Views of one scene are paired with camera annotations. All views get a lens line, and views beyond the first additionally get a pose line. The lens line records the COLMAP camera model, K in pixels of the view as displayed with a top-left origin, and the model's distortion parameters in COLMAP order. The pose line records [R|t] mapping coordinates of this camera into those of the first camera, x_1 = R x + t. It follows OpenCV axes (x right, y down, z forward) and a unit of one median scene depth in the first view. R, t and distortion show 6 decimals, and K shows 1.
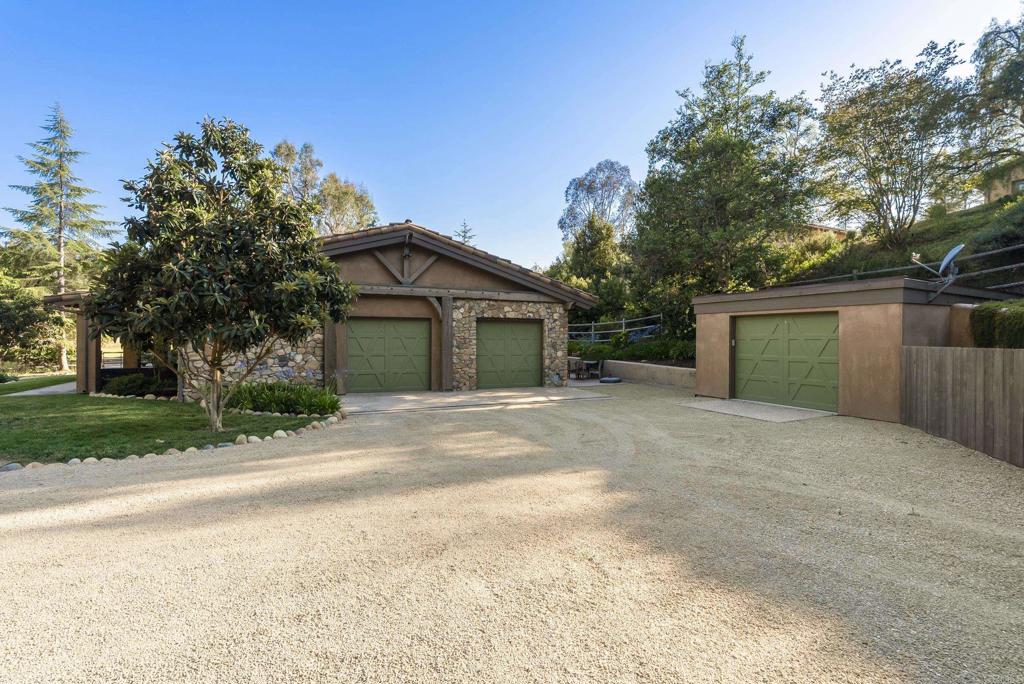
lens RADIAL K [[467.8, 0, 505.5], [0, 467.8, 339.8], [0, 0, 1]] dist [-0.008012, 0.002636]
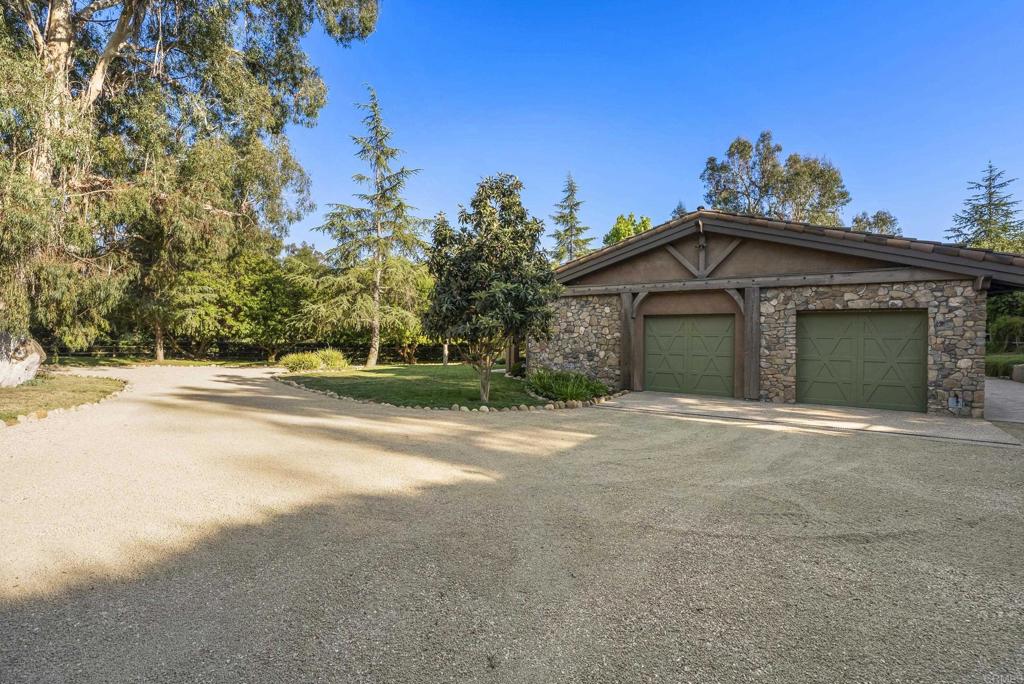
lens RADIAL K [[467.8, 0, 505.9], [0, 467.8, 338.4], [0, 0, 1]] dist [-0.008012, 0.002636]
pose [[0.522385, 0.006441, -0.852686, 0.345363], [-0.007947, 0.999965, 0.002684, 0.000482], [0.852673, 0.005374, 0.522417, 0.188496]]
